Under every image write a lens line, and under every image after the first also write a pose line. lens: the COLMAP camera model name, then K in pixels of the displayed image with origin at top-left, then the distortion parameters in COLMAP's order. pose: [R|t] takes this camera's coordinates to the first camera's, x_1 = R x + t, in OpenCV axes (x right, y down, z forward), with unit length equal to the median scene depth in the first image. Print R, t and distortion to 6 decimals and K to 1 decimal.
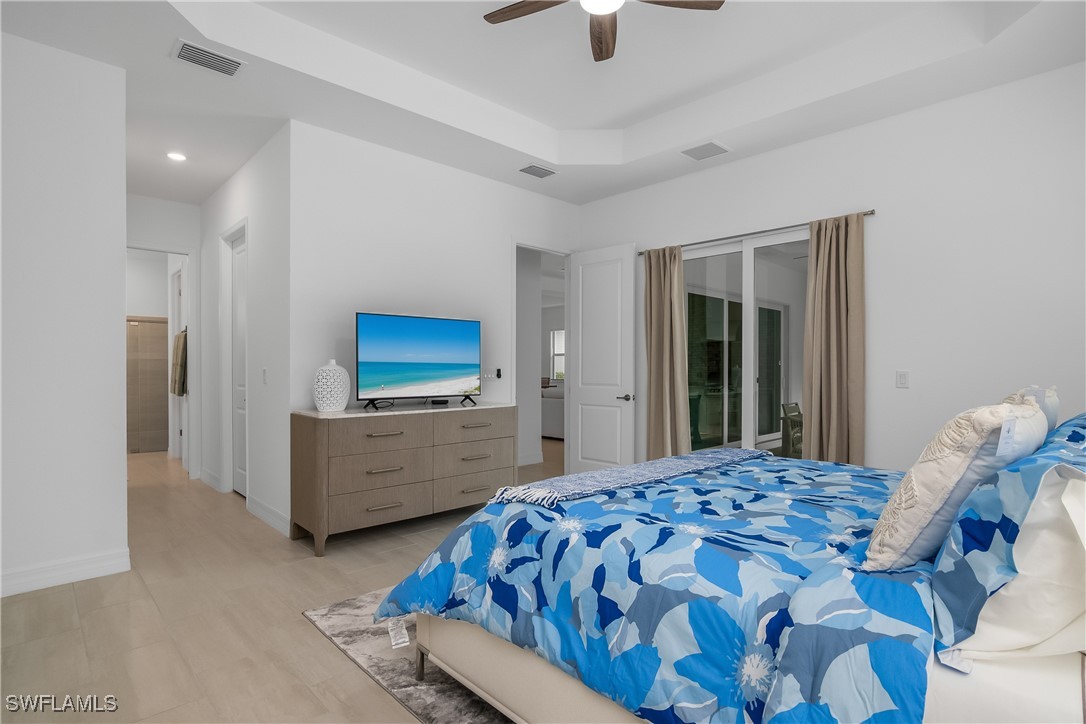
lens RADIAL K [[543.3, 0, 536.3], [0, 543.3, 365.1], [0, 0, 1]] dist [-0.022237, 0.001562]
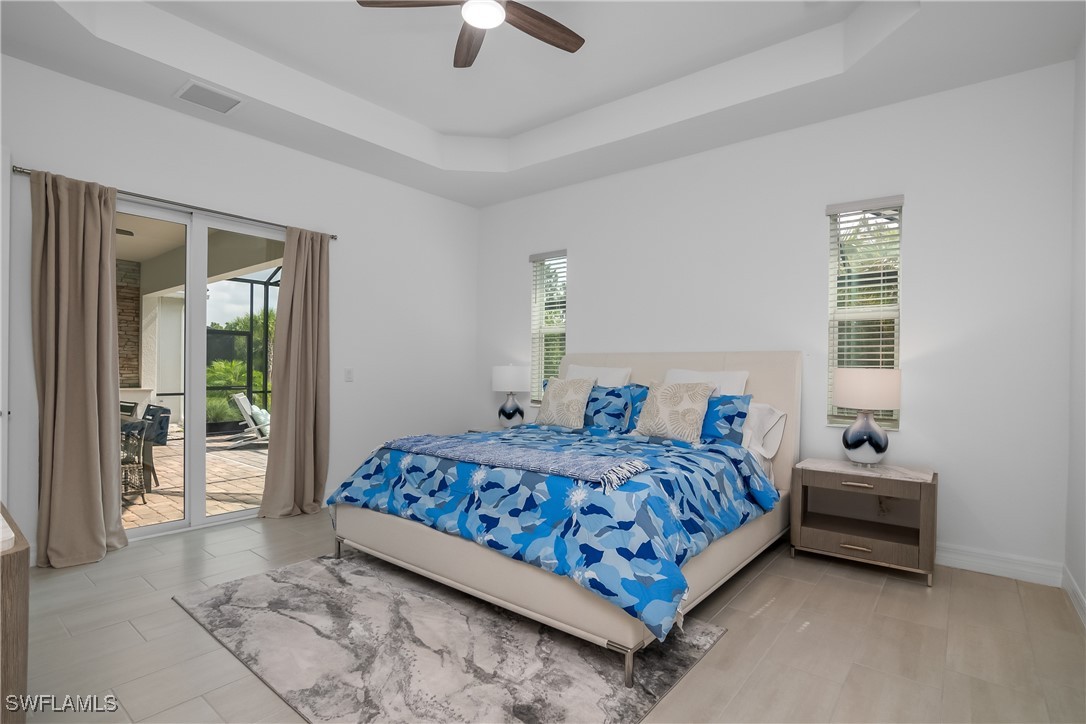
lens RADIAL K [[543.3, 0, 536.3], [0, 543.3, 365.1], [0, 0, 1]] dist [-0.022237, 0.001562]
pose [[-0.130174, 0.001460, 0.991490, -0.634053], [-0.020051, 0.999791, -0.004105, -0.000865], [-0.991288, -0.020415, -0.130117, 0.695338]]
